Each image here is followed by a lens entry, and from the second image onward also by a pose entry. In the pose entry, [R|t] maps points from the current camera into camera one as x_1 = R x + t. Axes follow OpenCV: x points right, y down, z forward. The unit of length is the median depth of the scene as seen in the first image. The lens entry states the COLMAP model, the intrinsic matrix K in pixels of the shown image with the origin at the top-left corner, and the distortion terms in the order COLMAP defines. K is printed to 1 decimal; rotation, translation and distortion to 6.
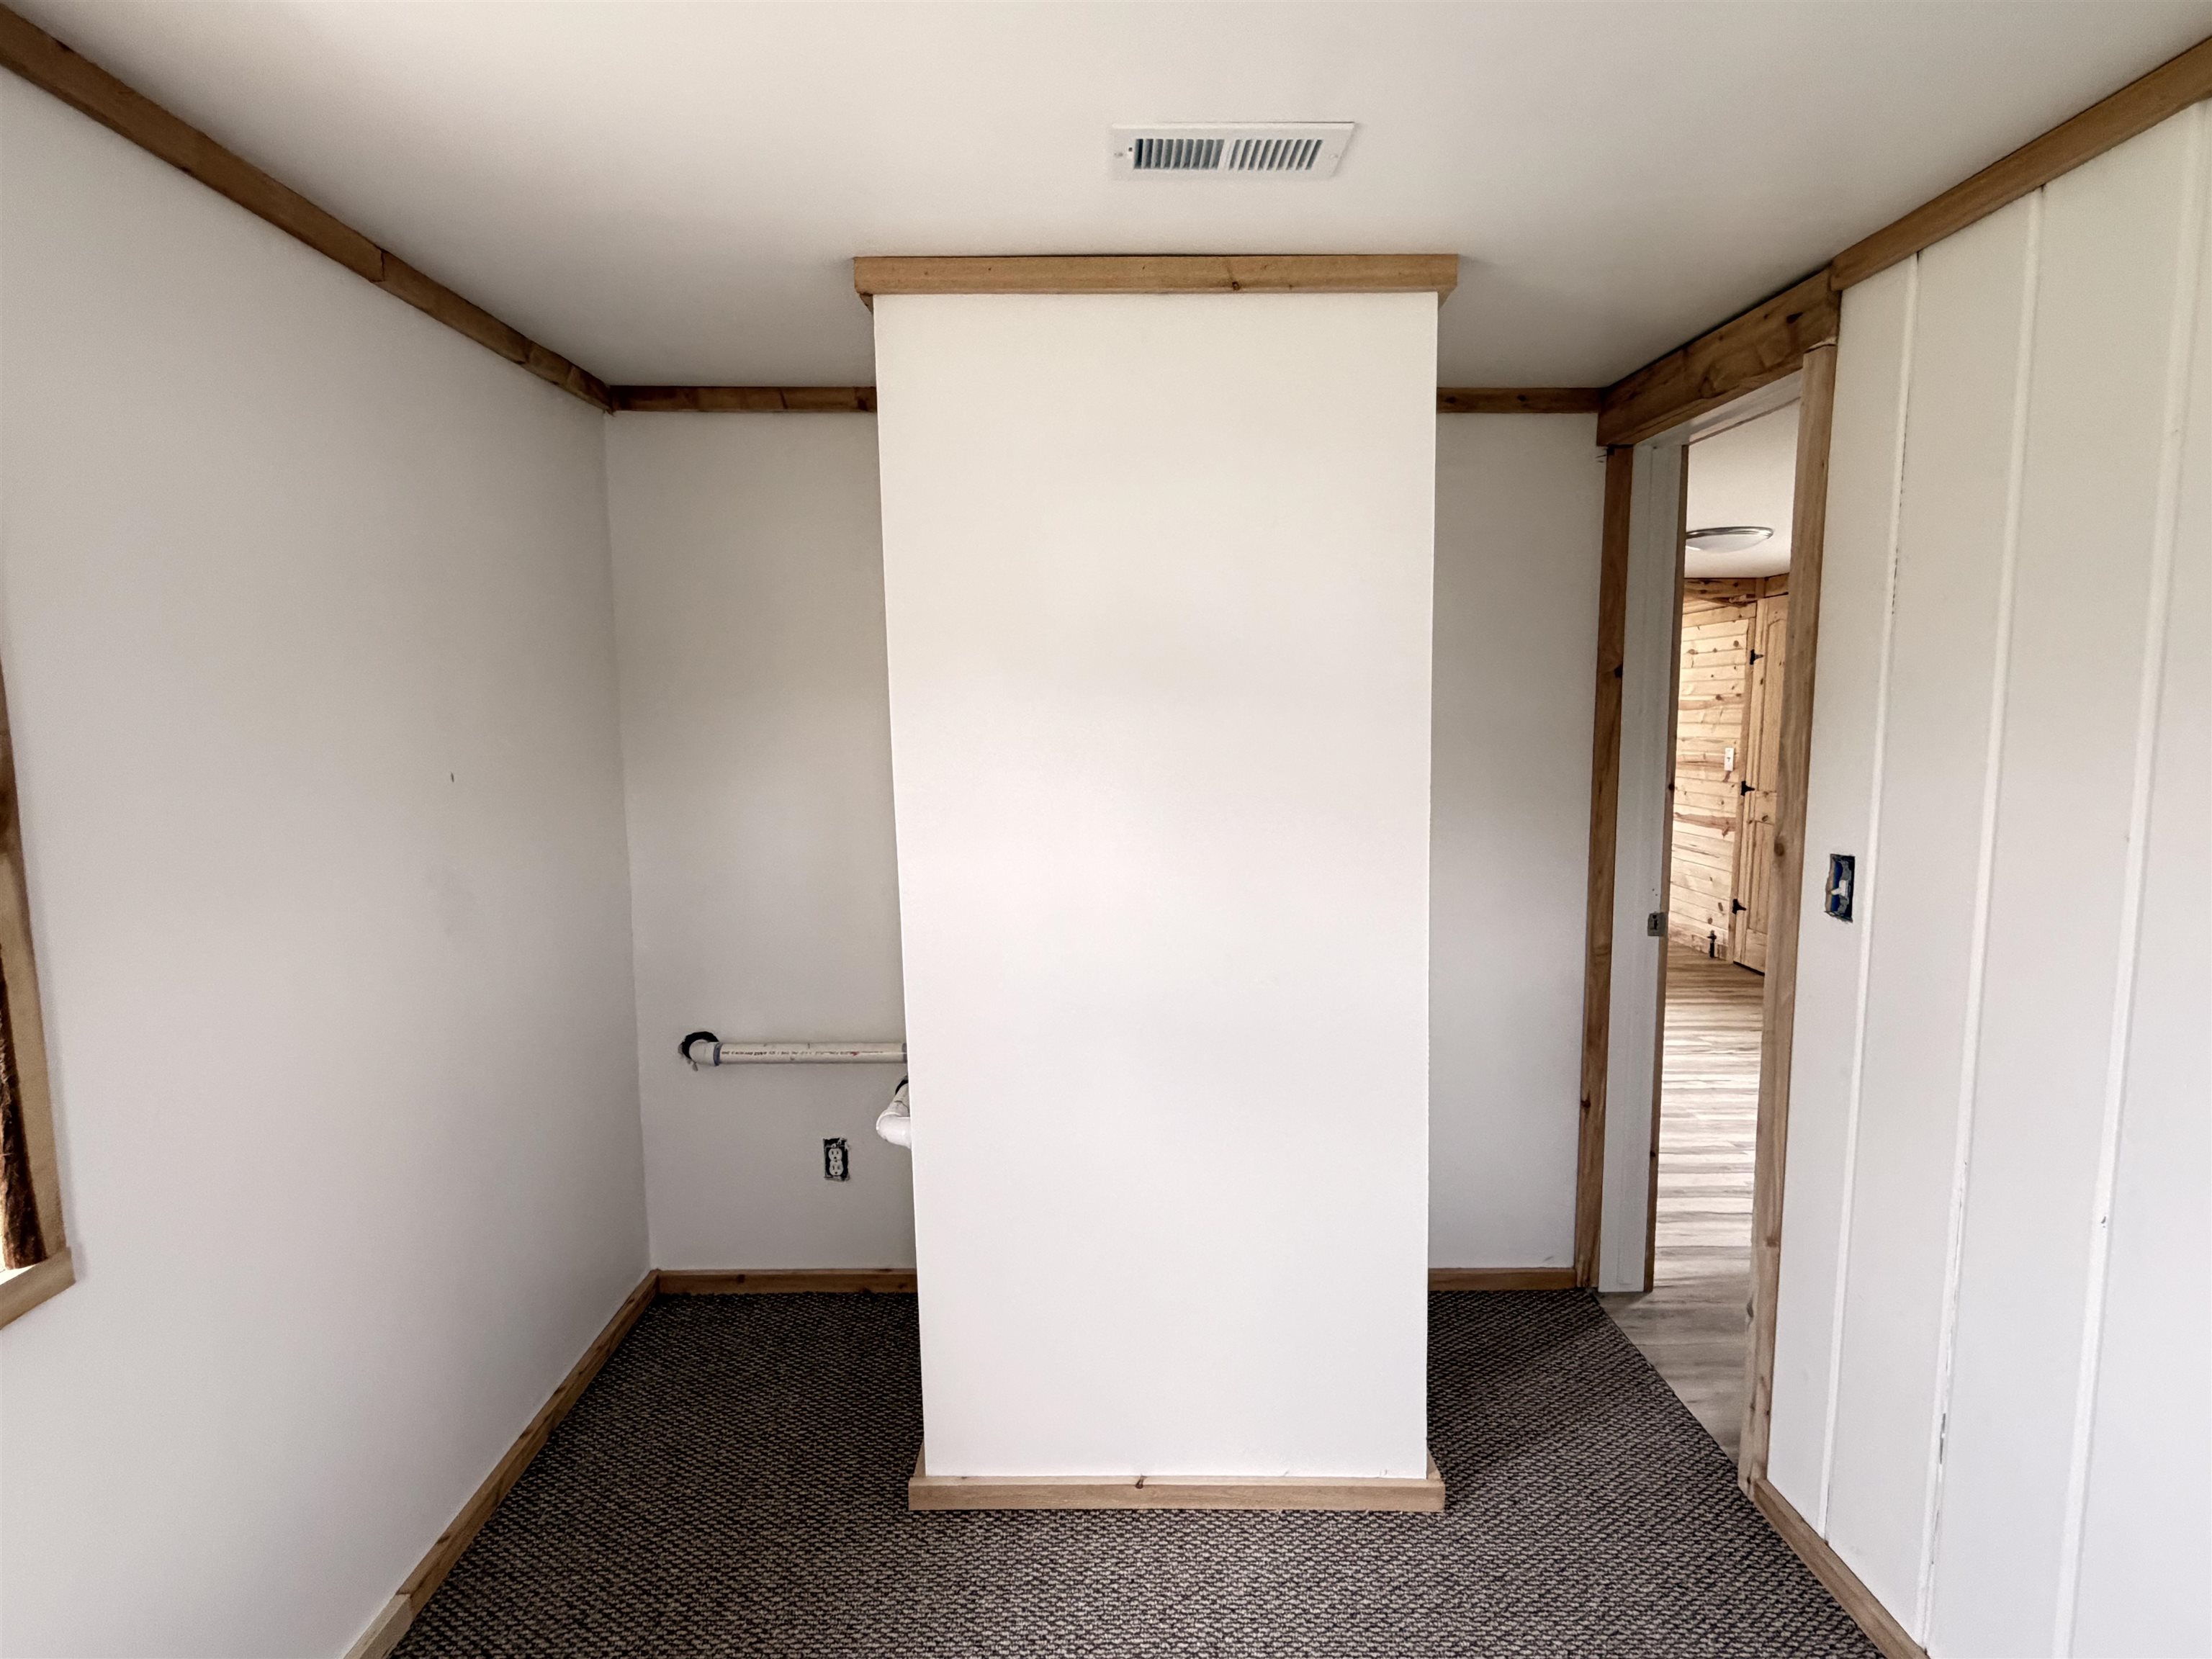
lens RADIAL K [[1151.3, 0, 1095.8], [0, 1151.3, 832.7], [0, 0, 1]] dist [-0.002627, 0.001660]
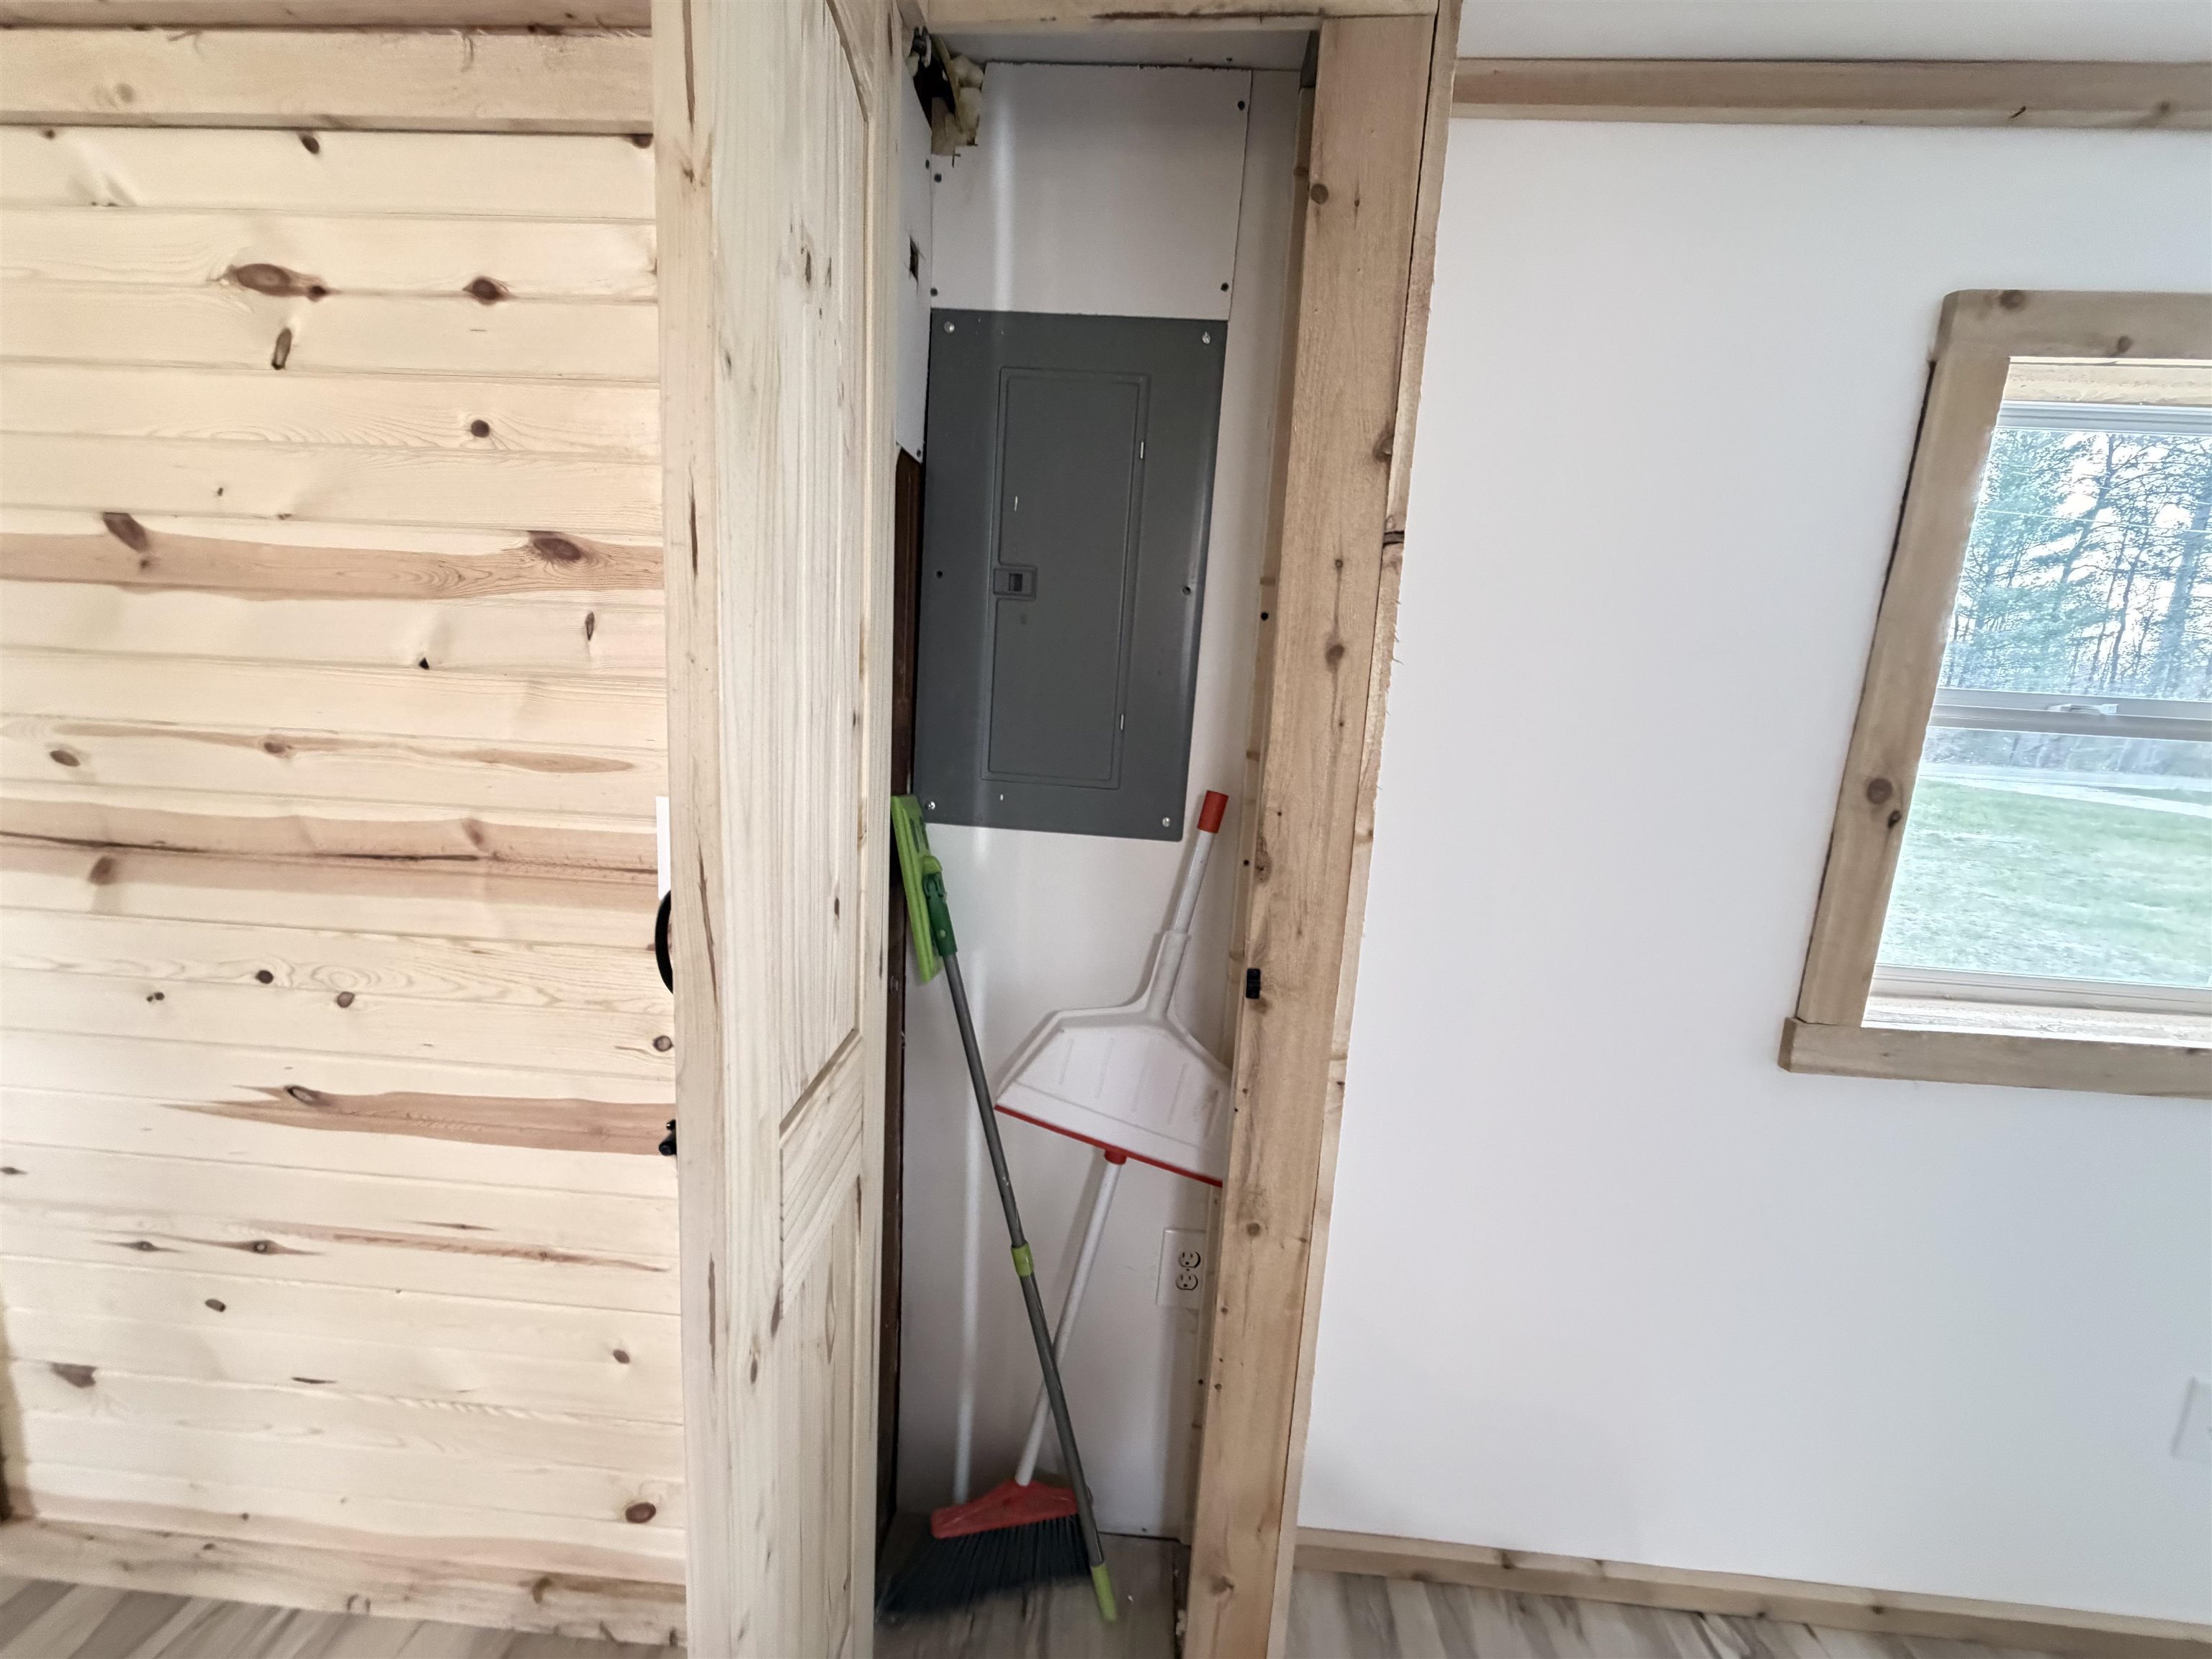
lens RADIAL K [[883.4, 0, 1099.1], [0, 883.4, 828.1], [0, 0, 1]] dist [-0.000156, 0.000098]
pose [[0.066394, -0.154506, 0.985758, 0.384921], [0.053638, 0.987063, 0.151098, -0.086433], [-0.996351, 0.042842, 0.073823, 0.891171]]
